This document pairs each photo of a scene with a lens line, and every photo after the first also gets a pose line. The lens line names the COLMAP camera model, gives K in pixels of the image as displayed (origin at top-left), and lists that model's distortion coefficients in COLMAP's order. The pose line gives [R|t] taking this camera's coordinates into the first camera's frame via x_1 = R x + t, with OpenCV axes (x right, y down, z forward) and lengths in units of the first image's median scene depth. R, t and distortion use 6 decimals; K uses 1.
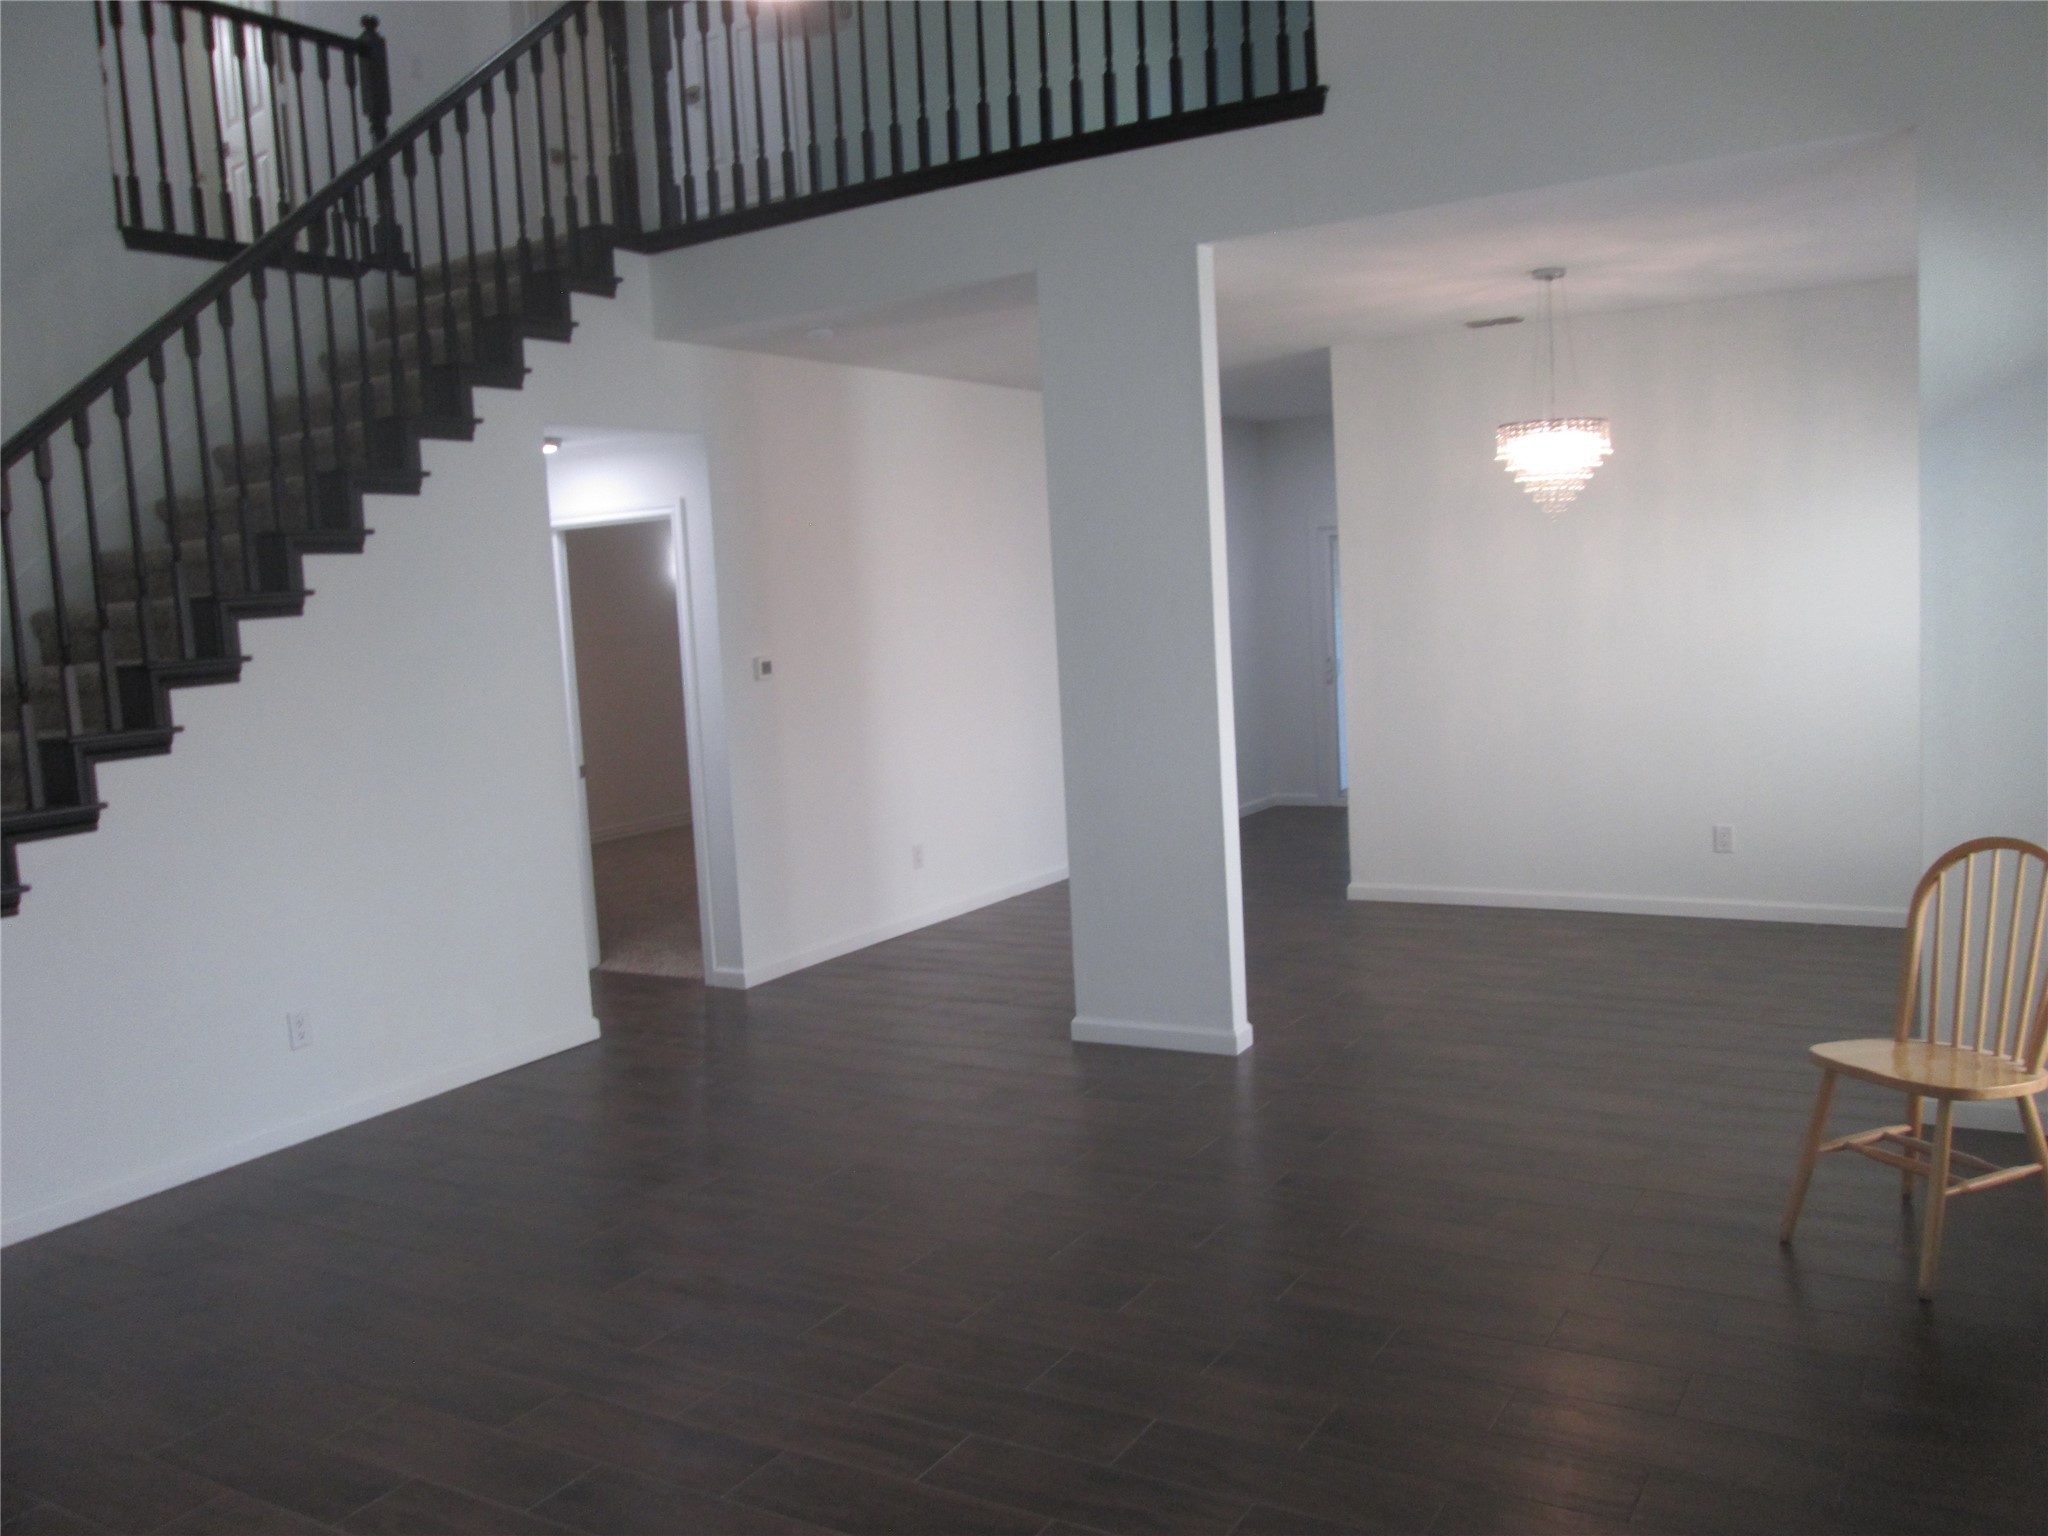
lens RADIAL K [[1716.4, 0, 1024.1], [0, 1716.4, 744.9], [0, 0, 1]] dist [-0.038710, 0.018834]
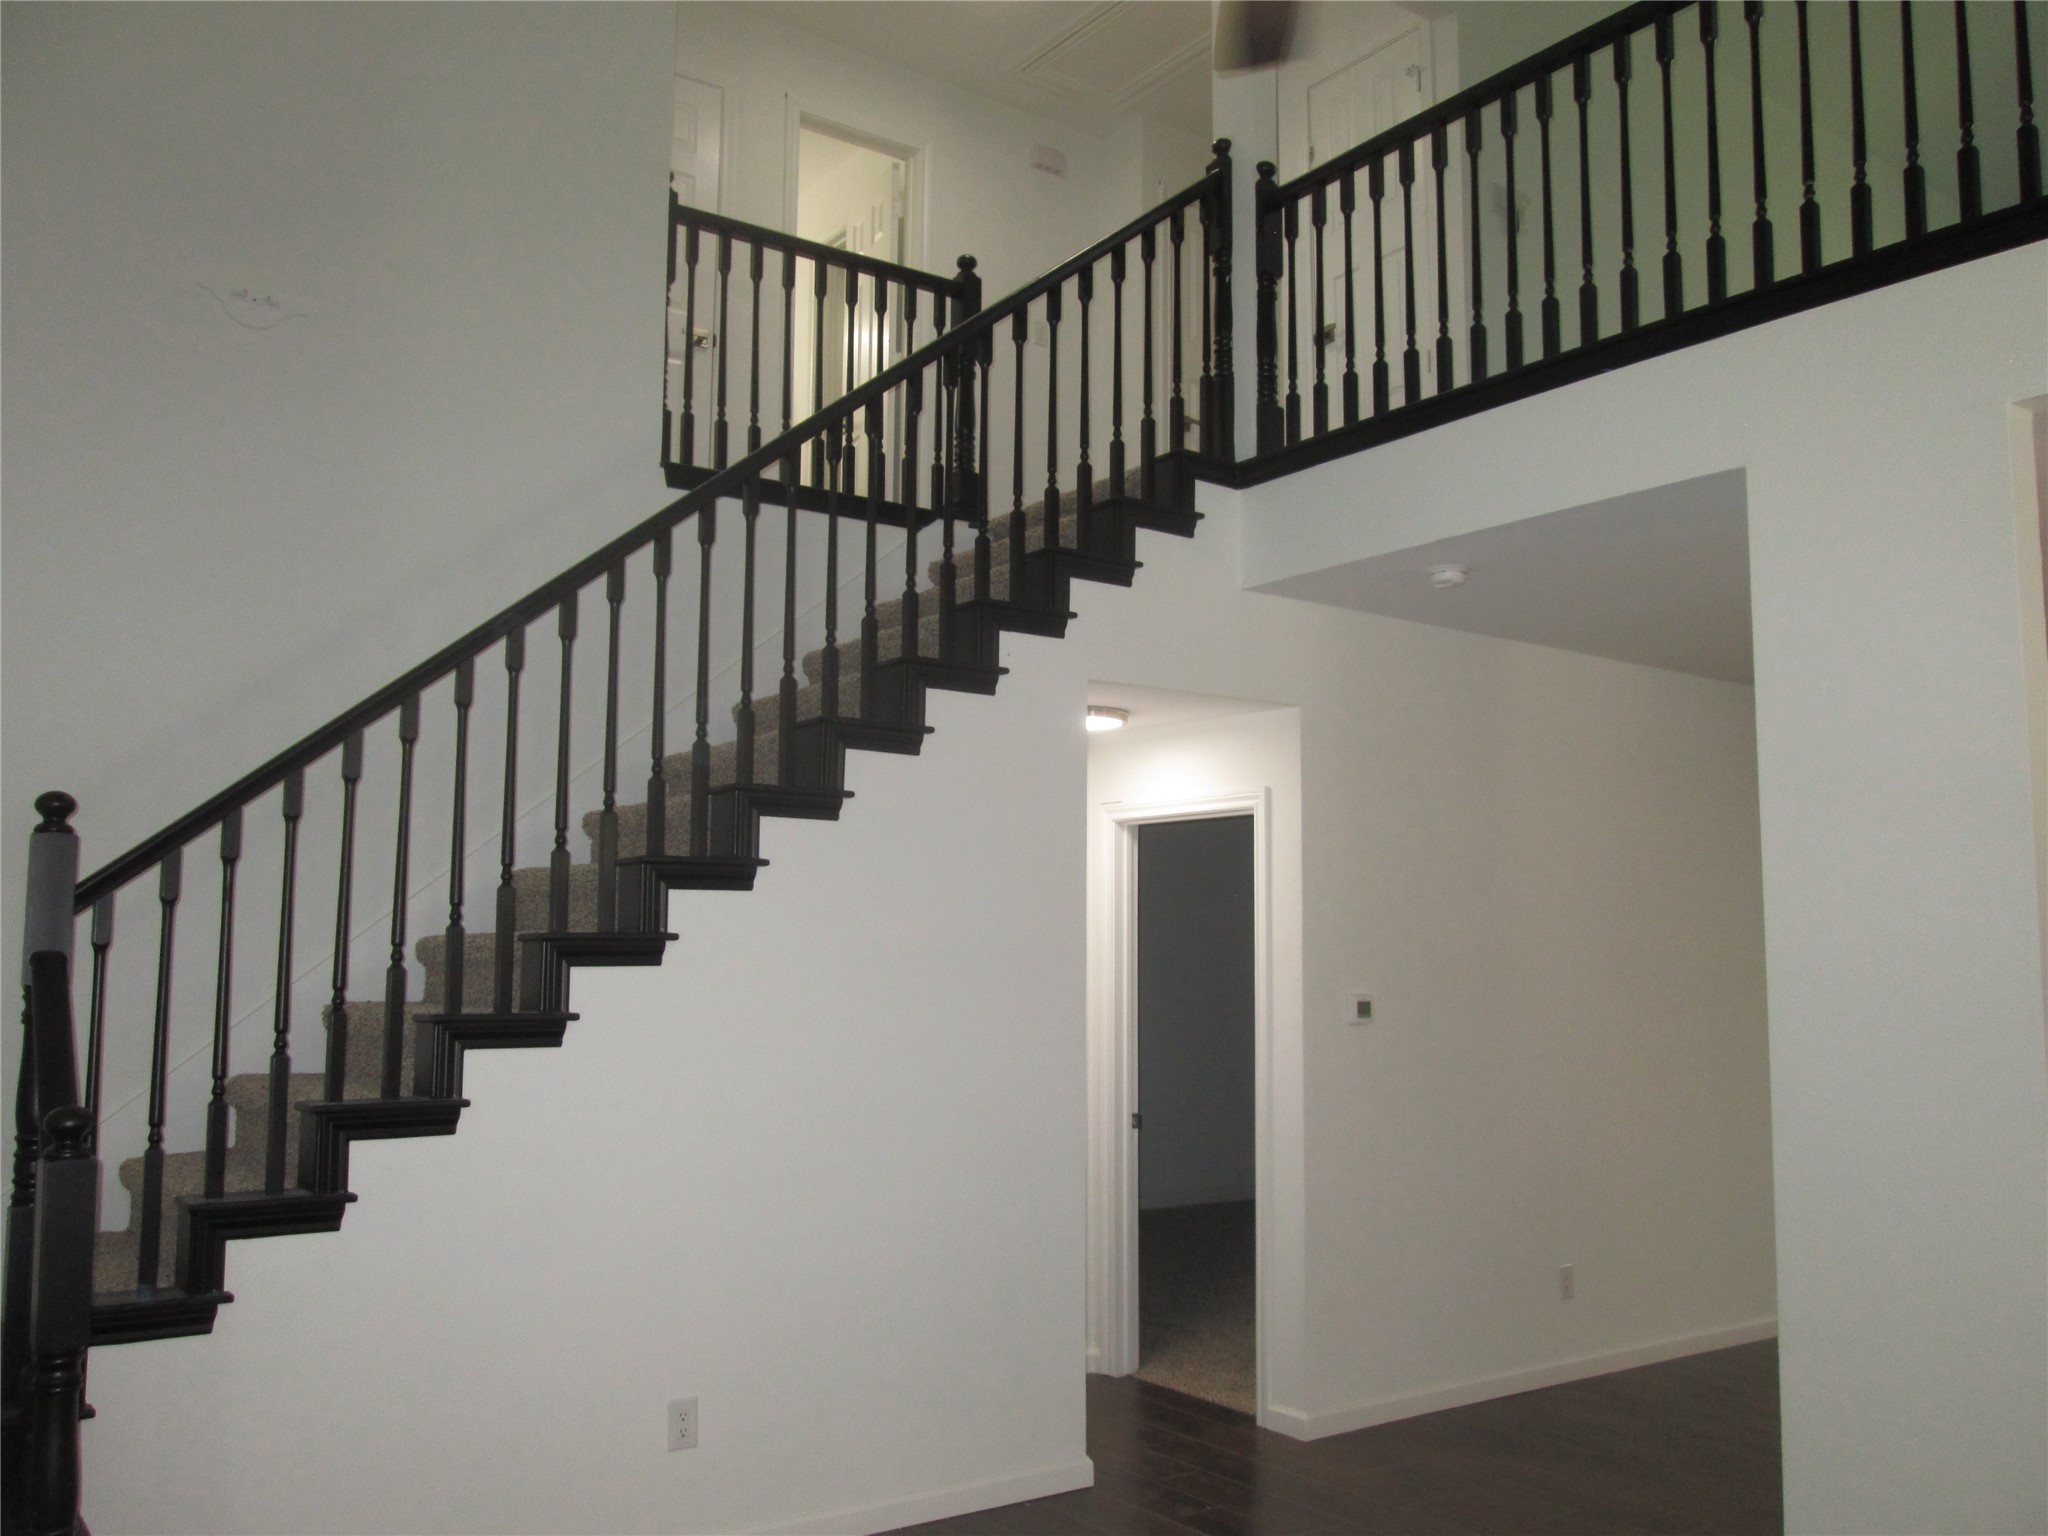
lens RADIAL K [[1716.4, 0, 1018.2], [0, 1716.4, 747.5], [0, 0, 1]] dist [-0.038710, 0.018834]
pose [[0.918180, 0.018122, -0.395750, 0.011275], [-0.097359, 0.978640, -0.181068, -0.006344], [0.384015, 0.204782, 0.900331, 0.262476]]
